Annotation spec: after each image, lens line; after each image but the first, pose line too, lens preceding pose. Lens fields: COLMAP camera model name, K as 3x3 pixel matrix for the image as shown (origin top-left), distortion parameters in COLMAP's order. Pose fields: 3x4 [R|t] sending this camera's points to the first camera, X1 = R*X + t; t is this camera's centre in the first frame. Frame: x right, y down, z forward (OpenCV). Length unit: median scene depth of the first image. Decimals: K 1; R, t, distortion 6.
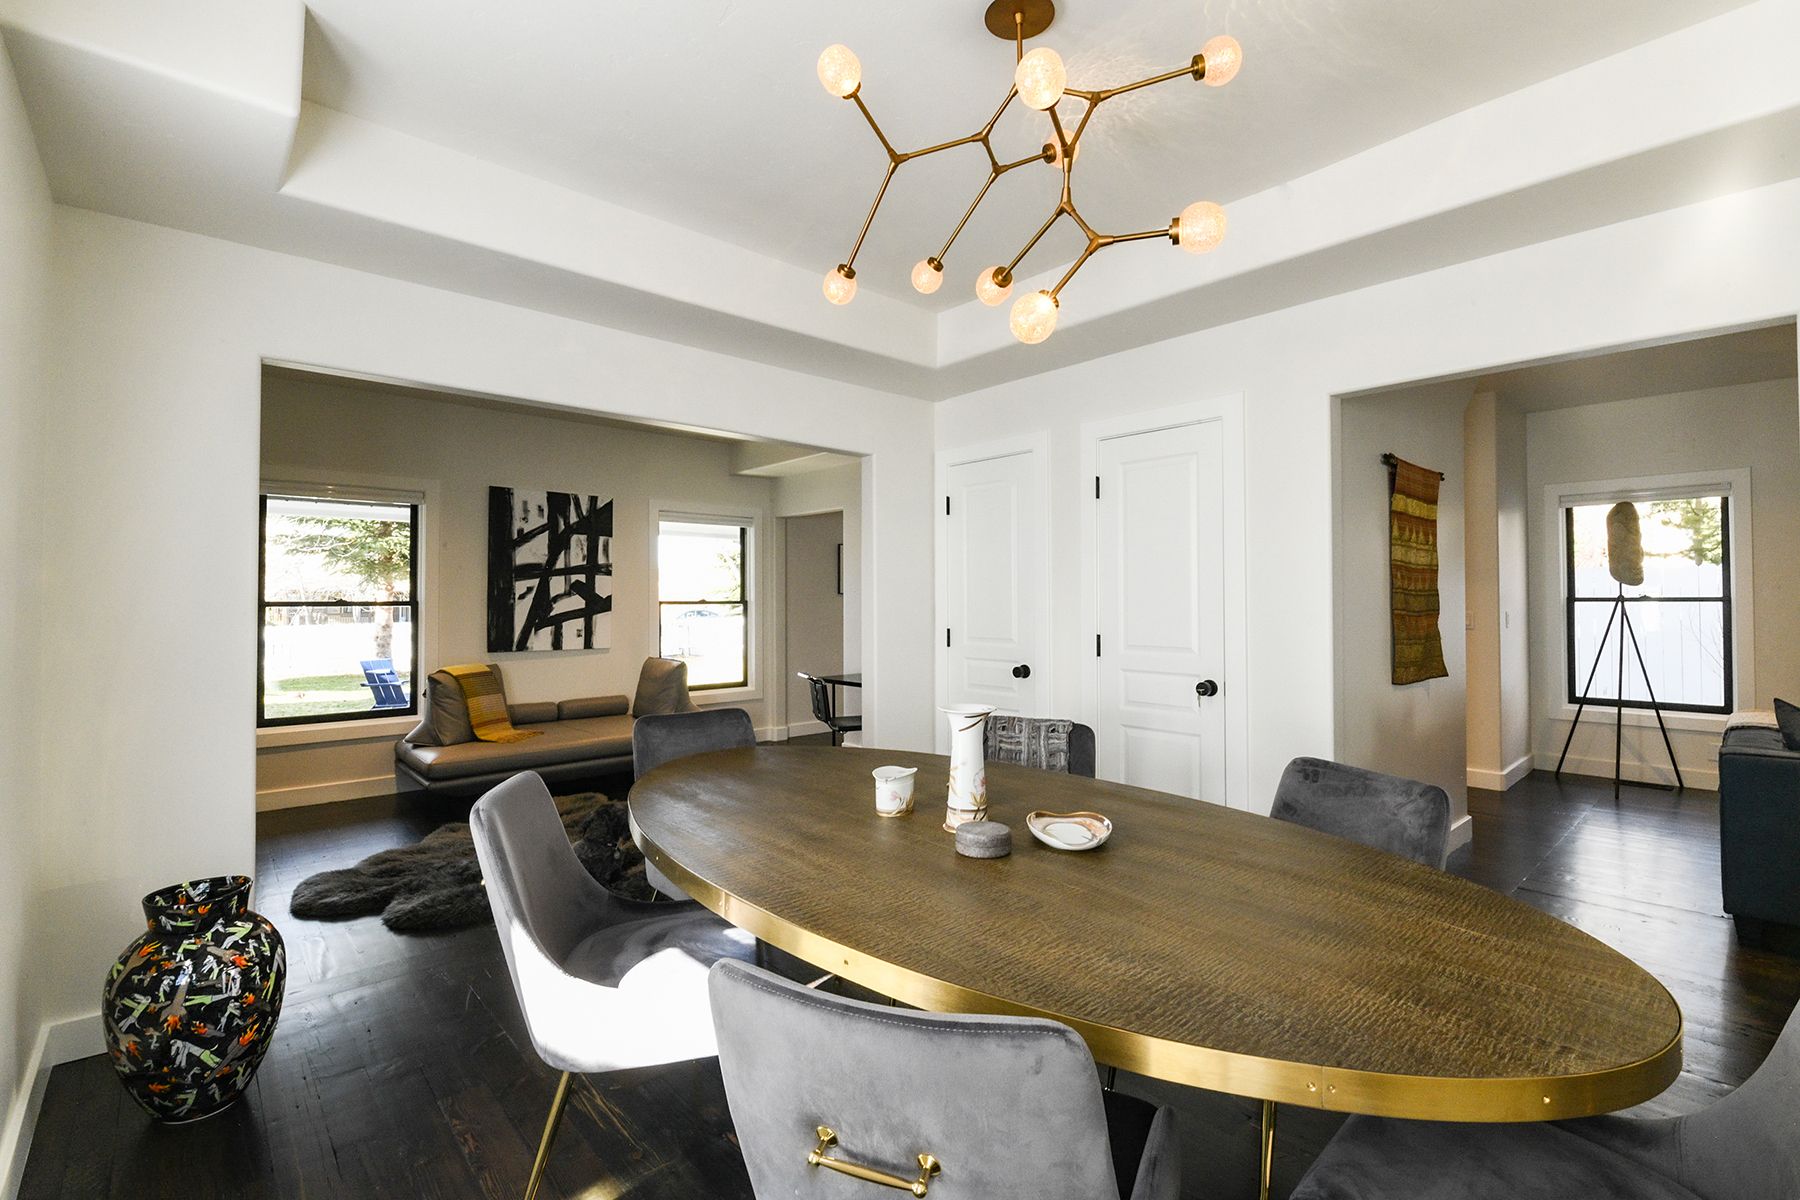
lens RADIAL K [[790.4, 0, 901.9], [0, 790.4, 579.2], [0, 0, 1]] dist [0.001296, 0.000162]
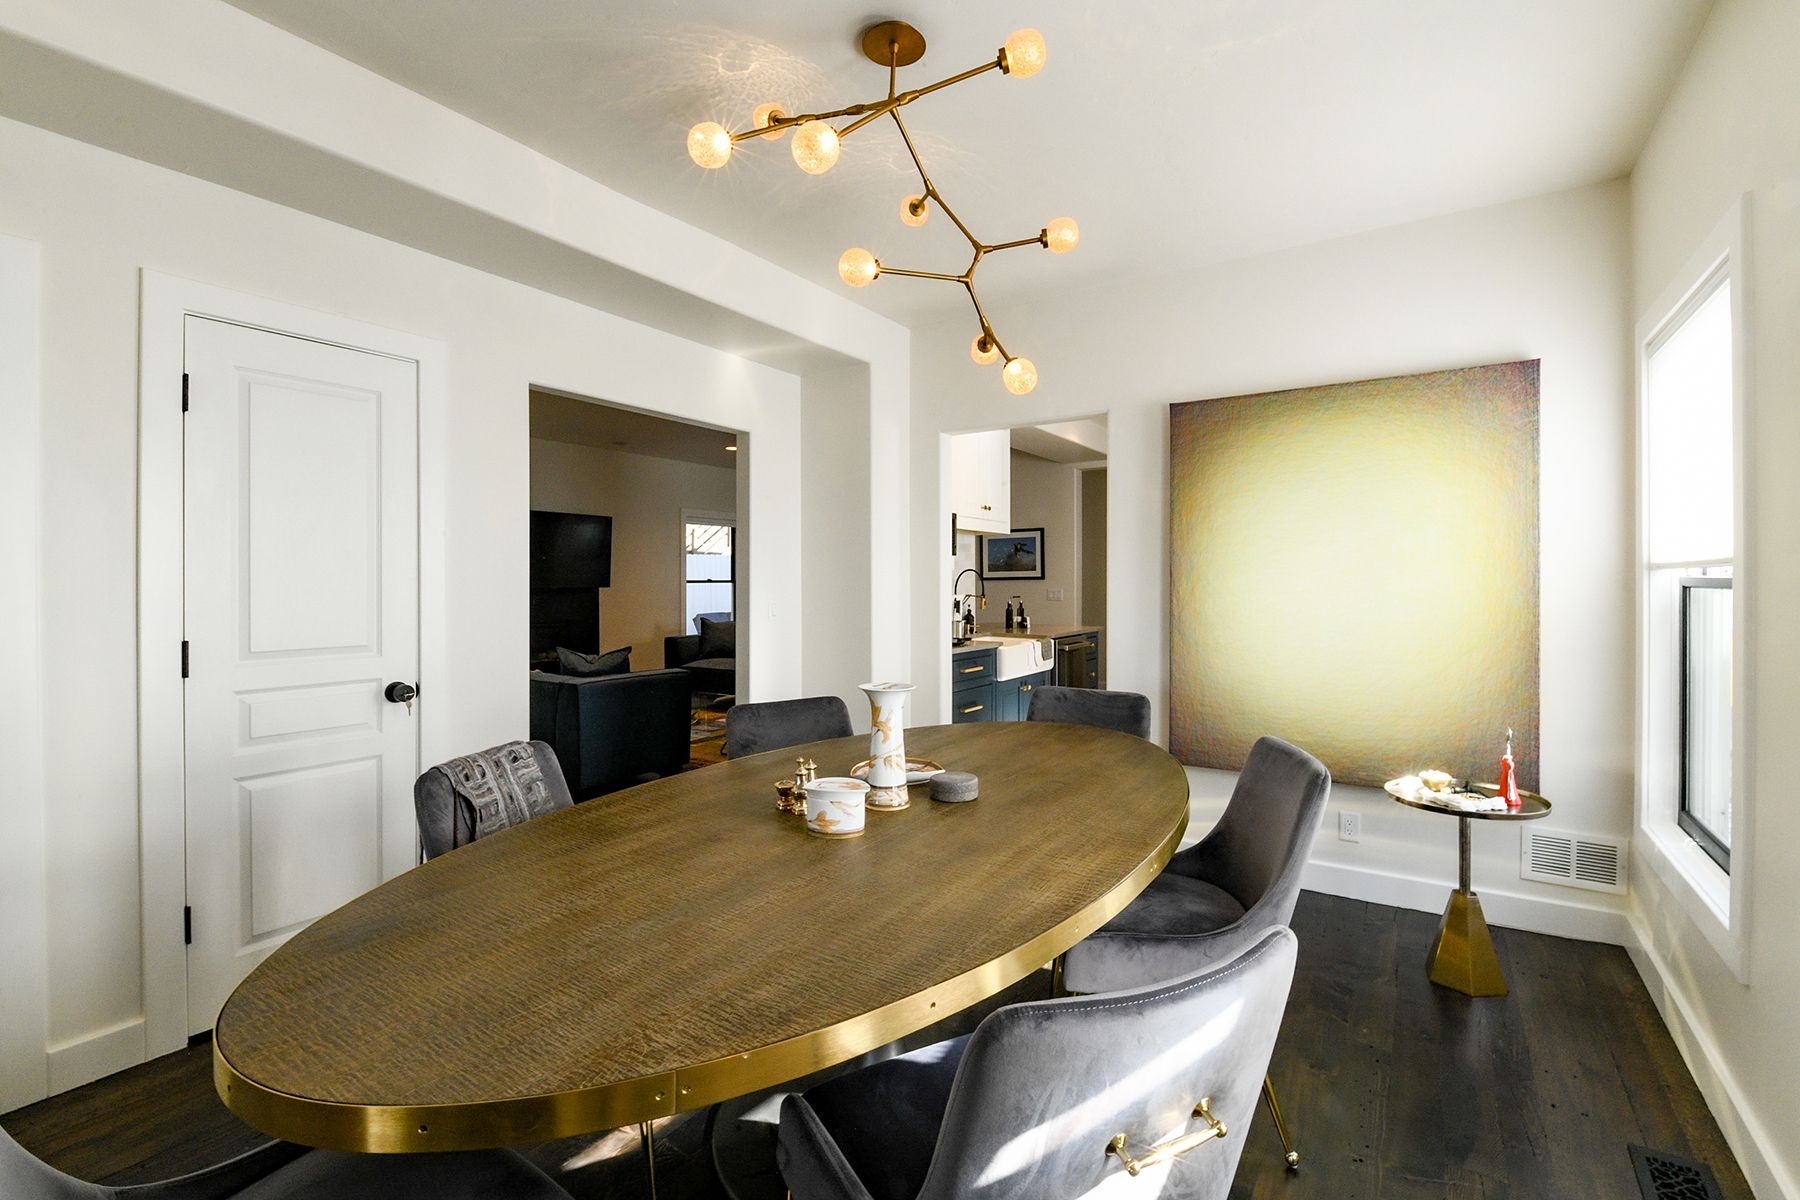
lens RADIAL K [[790.4, 0, 901.9], [0, 790.4, 579.2], [0, 0, 1]] dist [0.001296, 0.000162]
pose [[-0.246374, 0.002429, 0.969172, -0.511782], [-0.024951, 0.999650, -0.008848, 0.016730], [-0.968854, -0.026361, -0.246227, 0.693041]]
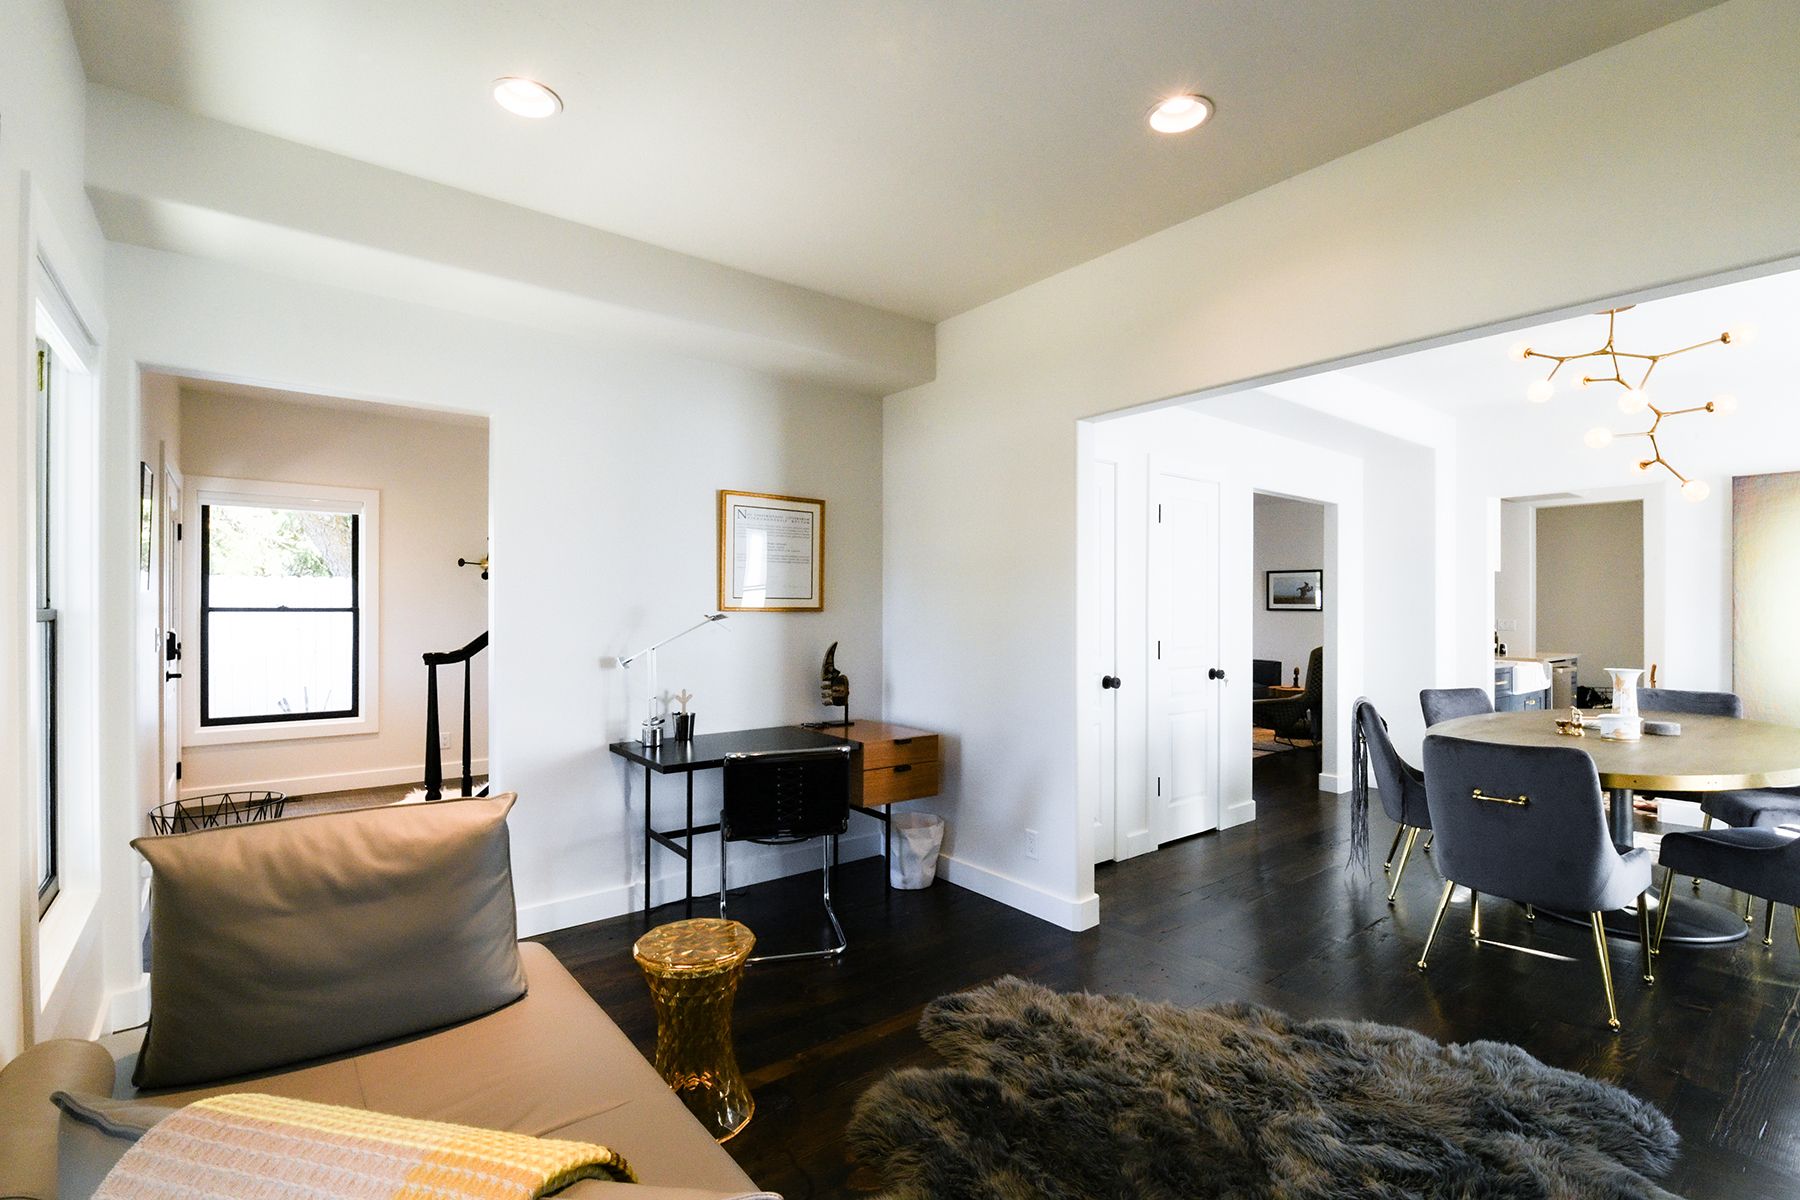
lens RADIAL K [[819.2, 0, 900.0], [0, 819.2, 600.0], [0, 0, 1]] dist [0.000597, 0.000062]
pose [[0.057164, 0.014363, 0.998261, -1.088595], [-0.028660, 0.999508, -0.012739, 0.039790], [-0.997953, -0.027882, 0.057548, 1.455668]]
